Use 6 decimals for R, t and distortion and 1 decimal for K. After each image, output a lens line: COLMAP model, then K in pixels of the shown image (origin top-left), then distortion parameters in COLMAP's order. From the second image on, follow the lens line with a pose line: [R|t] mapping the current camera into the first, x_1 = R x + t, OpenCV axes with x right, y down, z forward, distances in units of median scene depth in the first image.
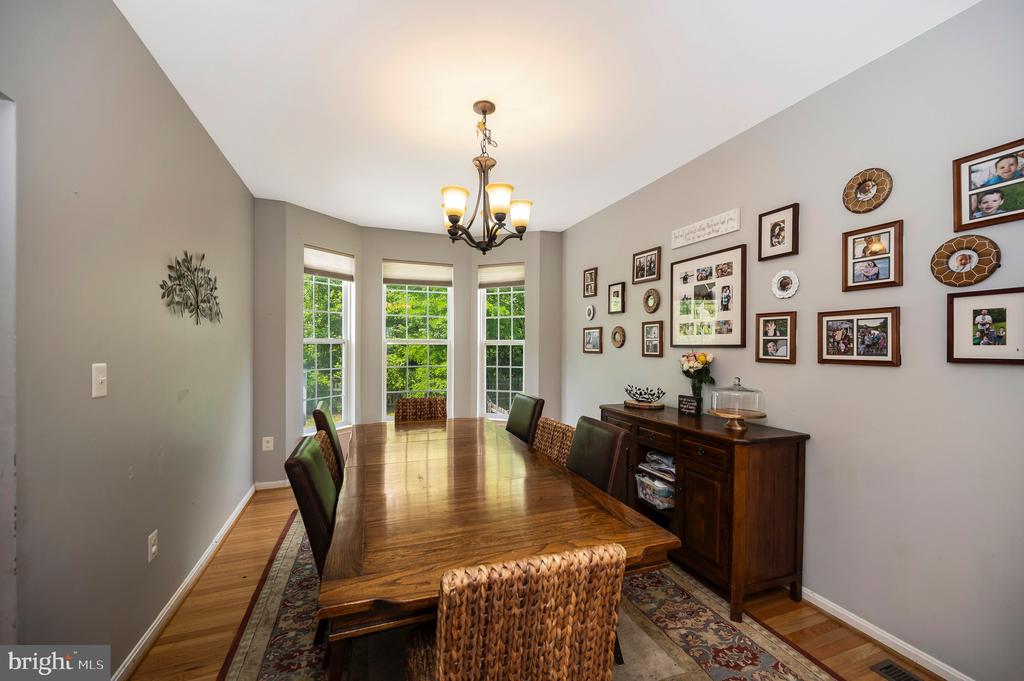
lens RADIAL K [[415.3, 0, 512.0], [0, 415.3, 340.5], [0, 0, 1]] dist [-0.000392, -0.000057]
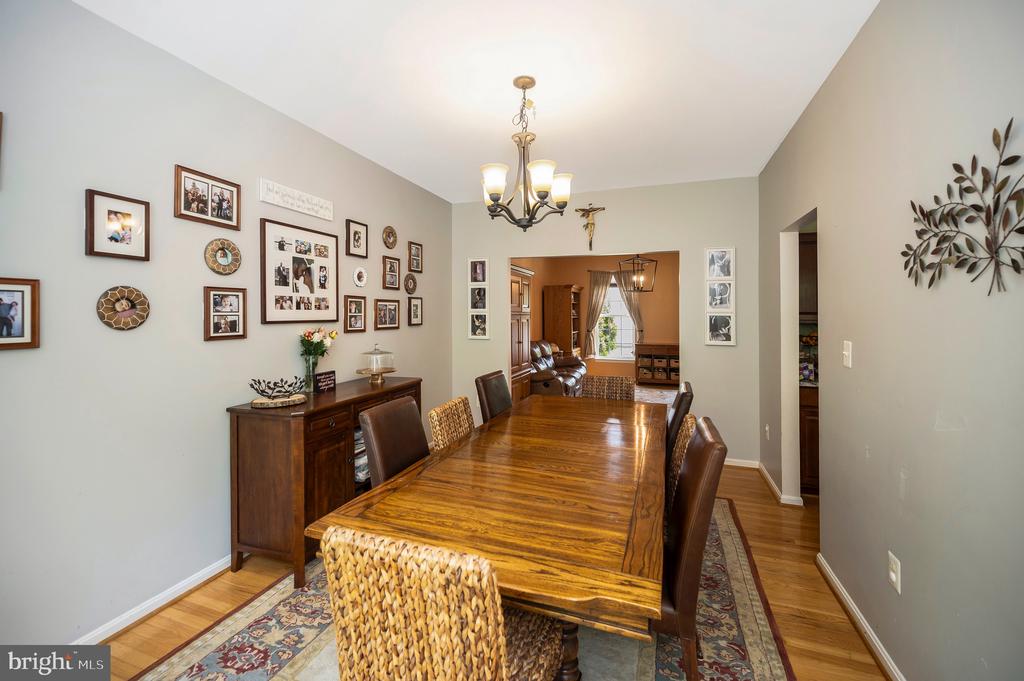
lens RADIAL K [[417.6, 0, 518.9], [0, 417.6, 315.0], [0, 0, 1]] dist [0.000944, 0.000090]
pose [[-0.776648, -0.007091, 0.629895, -0.576539], [-0.010992, 0.999937, -0.002296, -0.005954], [-0.629839, -0.008707, -0.776677, 1.511745]]
